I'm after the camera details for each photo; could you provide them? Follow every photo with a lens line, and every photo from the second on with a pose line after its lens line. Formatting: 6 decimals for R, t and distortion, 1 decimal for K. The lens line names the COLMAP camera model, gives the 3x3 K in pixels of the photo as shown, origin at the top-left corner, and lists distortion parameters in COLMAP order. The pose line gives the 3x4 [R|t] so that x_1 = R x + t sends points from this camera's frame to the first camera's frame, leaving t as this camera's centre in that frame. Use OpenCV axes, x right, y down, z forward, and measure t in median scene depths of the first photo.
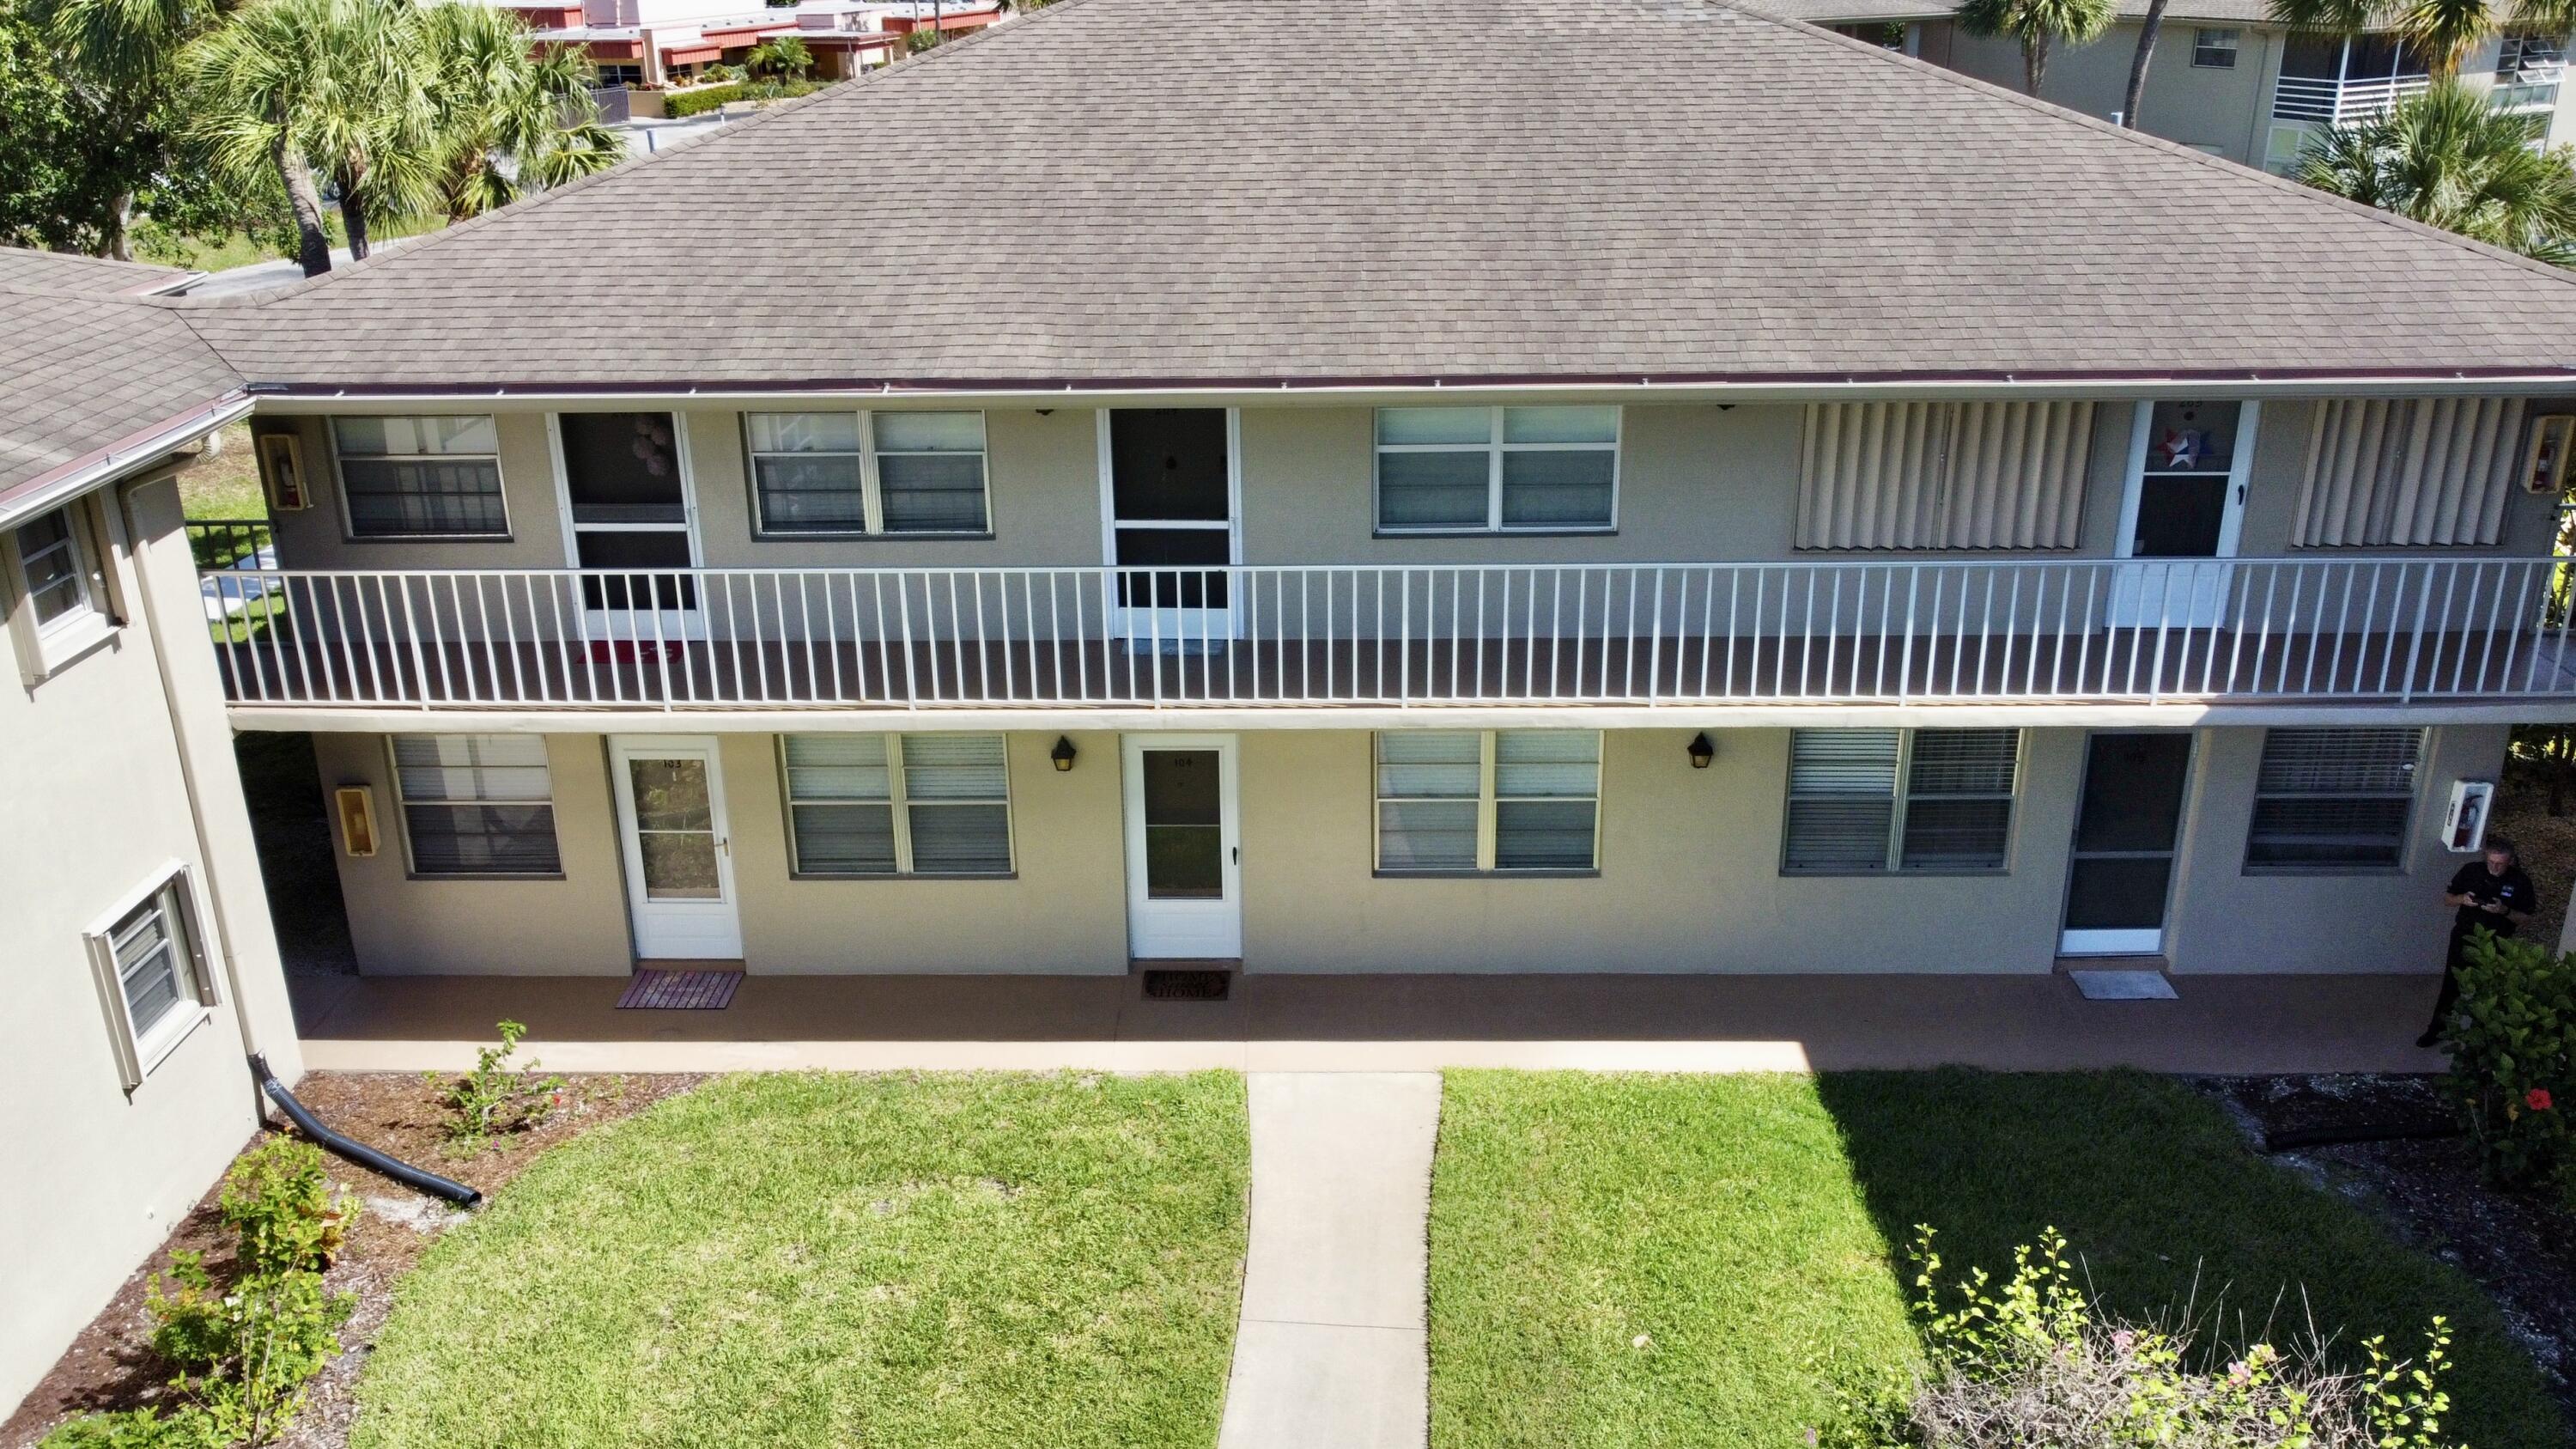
lens RADIAL K [[2028.6, 0, 1288.0], [0, 2028.6, 724.5], [0, 0, 1]] dist [-0.006636, 0.000956]
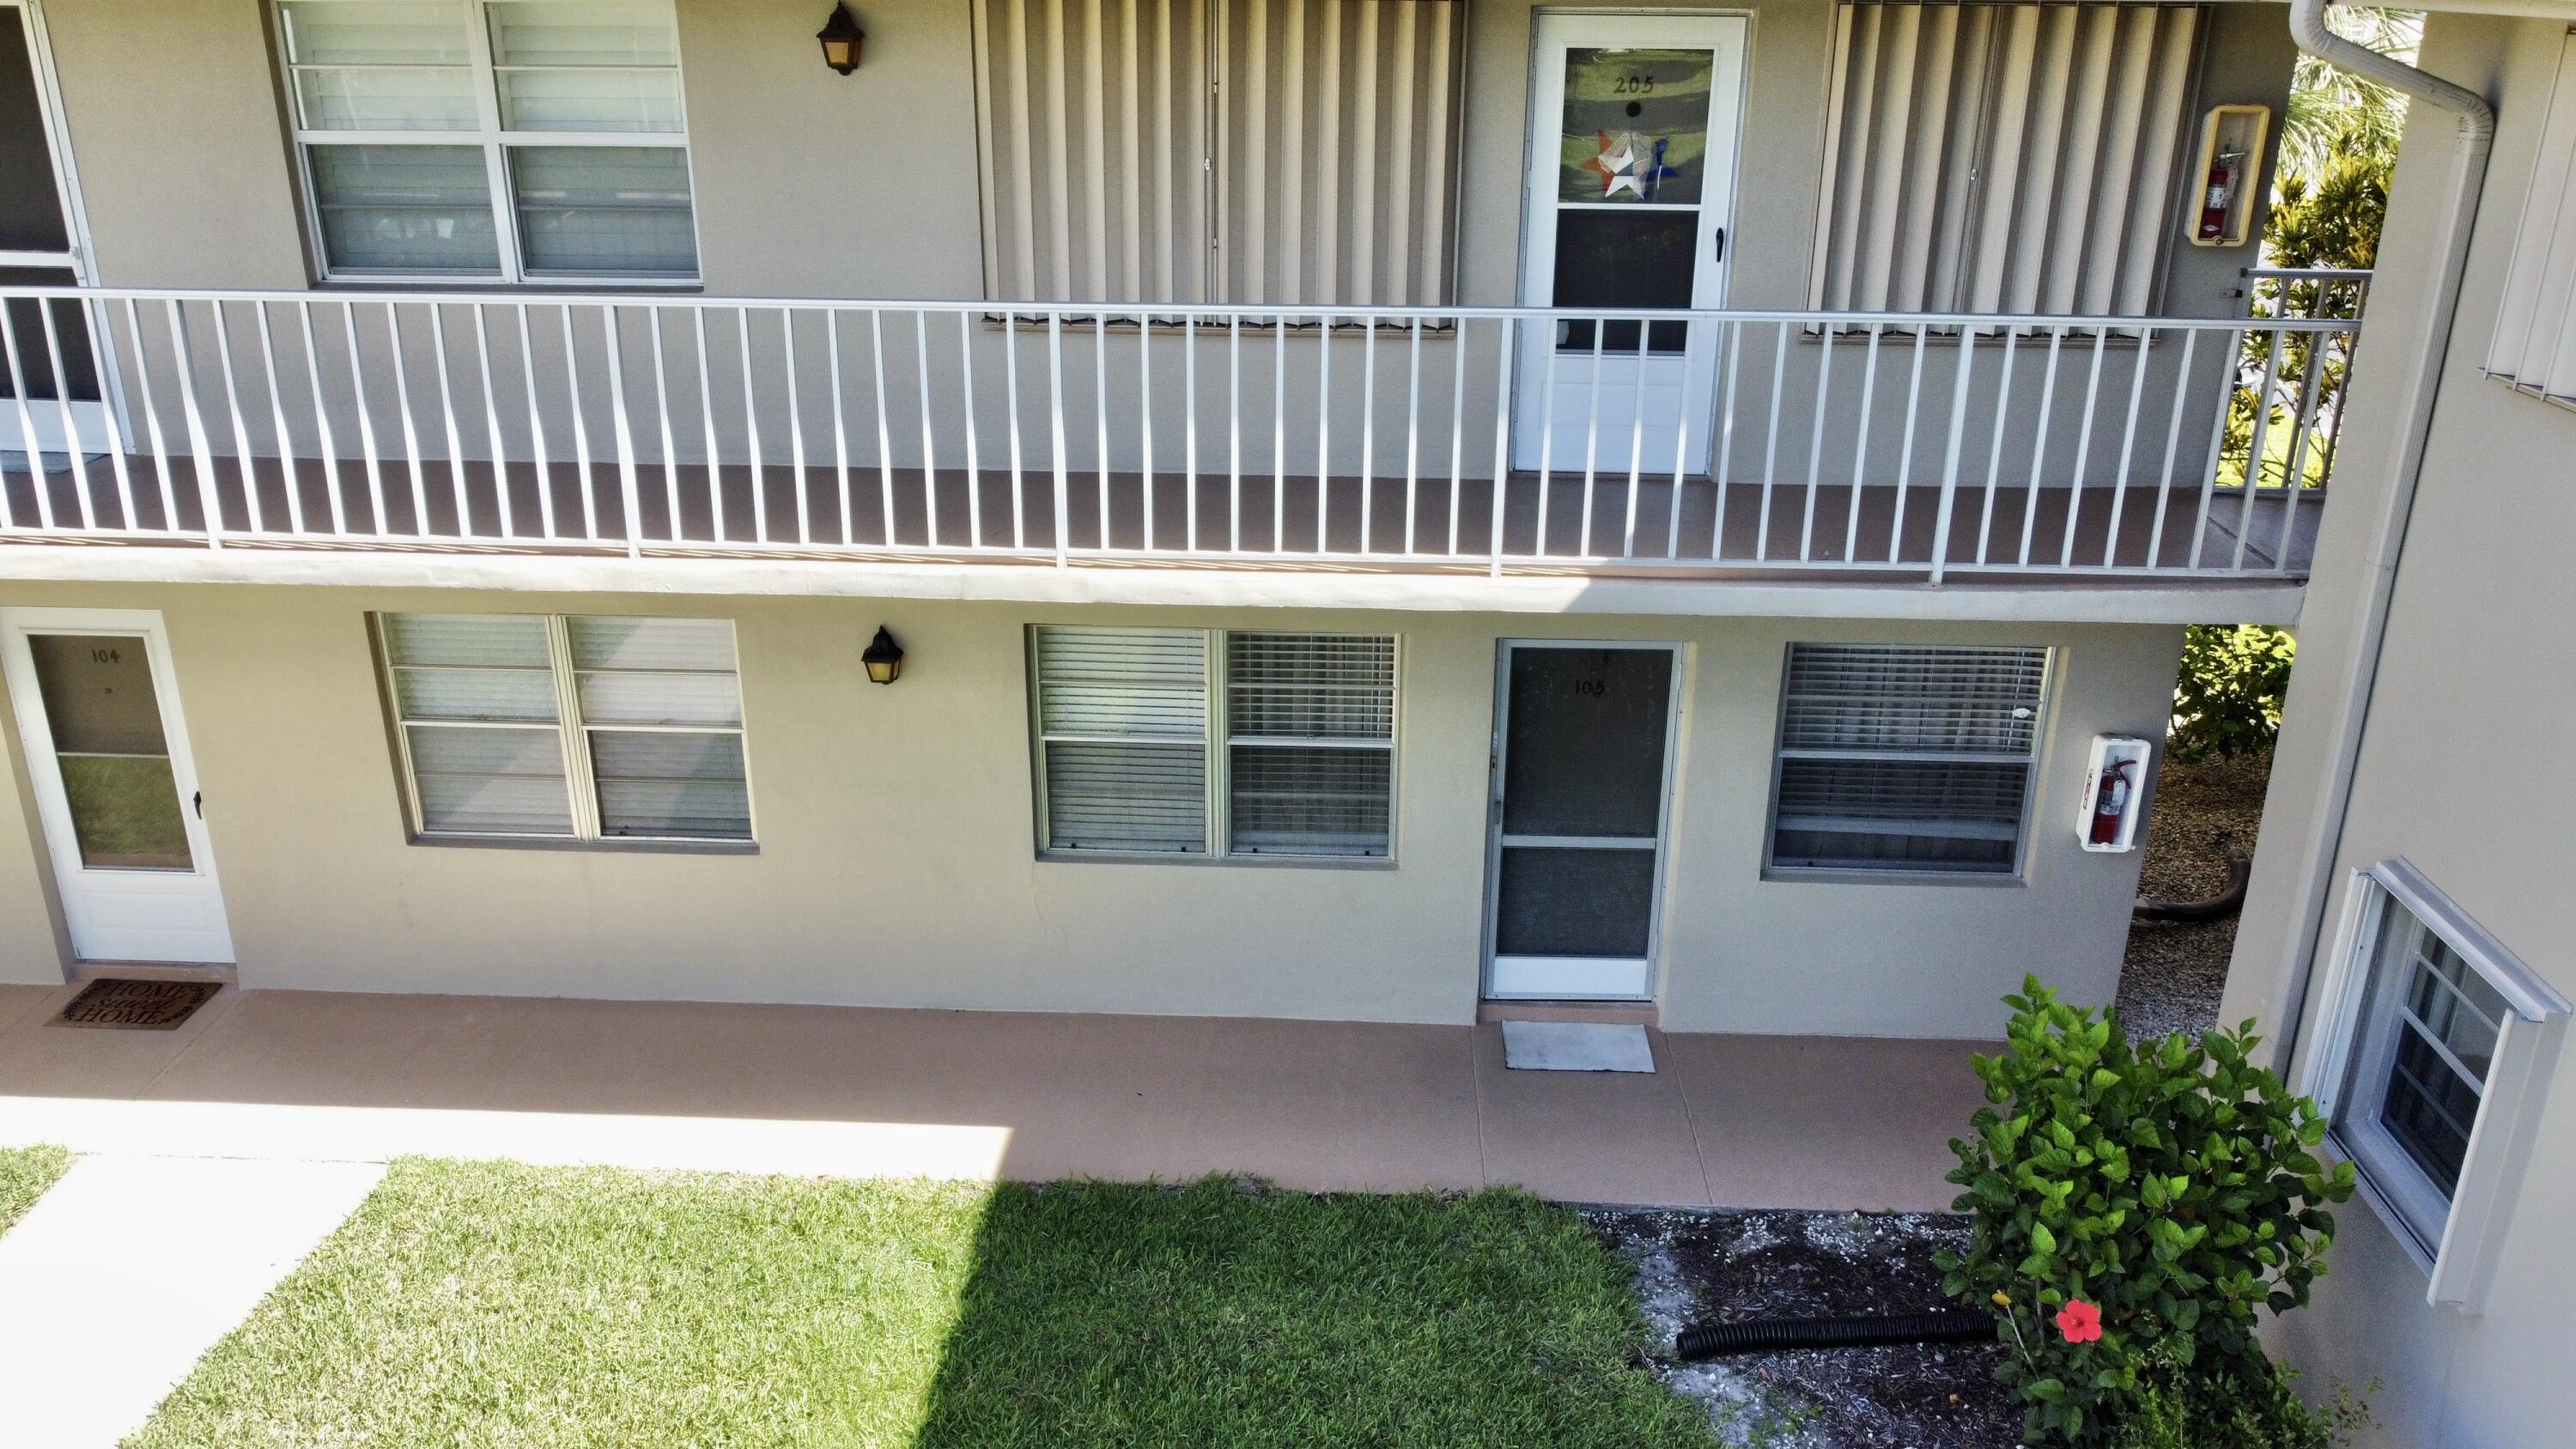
lens RADIAL K [[1930.1, 0, 1288.0], [0, 1930.1, 724.5], [0, 0, 1]] dist [-0.004254, -0.009301]
pose [[0.999587, 0.027084, -0.009644, 0.334647], [-0.027062, 0.999631, 0.002399, 0.029255], [0.009705, -0.002138, 0.999951, 0.405816]]
